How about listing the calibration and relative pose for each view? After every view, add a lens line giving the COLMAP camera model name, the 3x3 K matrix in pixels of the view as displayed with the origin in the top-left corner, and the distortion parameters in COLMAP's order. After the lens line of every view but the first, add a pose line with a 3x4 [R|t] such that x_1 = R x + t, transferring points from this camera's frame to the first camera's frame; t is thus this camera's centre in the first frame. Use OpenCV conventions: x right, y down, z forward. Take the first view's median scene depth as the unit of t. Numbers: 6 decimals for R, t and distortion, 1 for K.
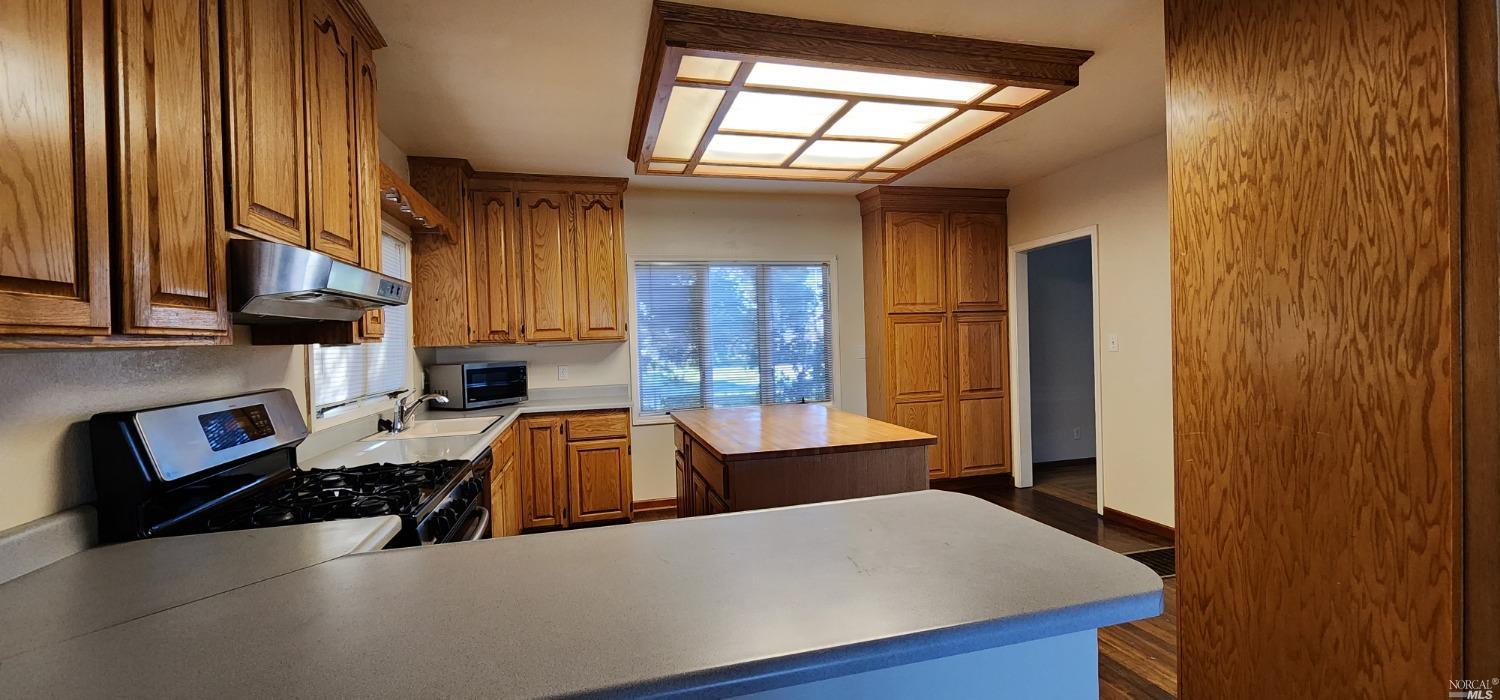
lens RADIAL K [[617.0, 0, 765.1], [0, 617.0, 350.8], [0, 0, 1]] dist [-0.000061, 0.000207]
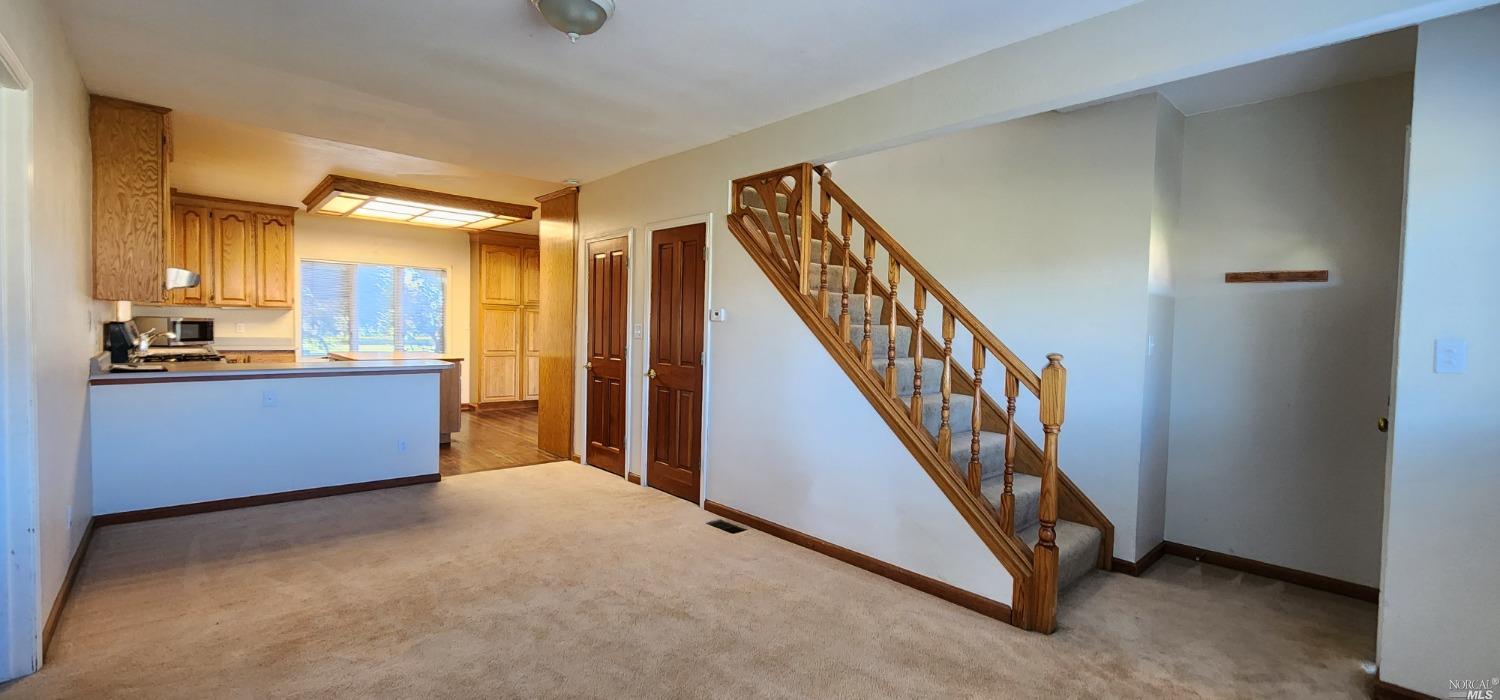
lens RADIAL K [[617.0, 0, 765.1], [0, 617.0, 350.8], [0, 0, 1]] dist [-0.000061, 0.000207]
pose [[0.883625, 0.034676, 0.466910, 0.113366], [-0.042756, 0.999063, 0.006718, 0.028635], [-0.466239, -0.025899, 0.884279, -1.001057]]
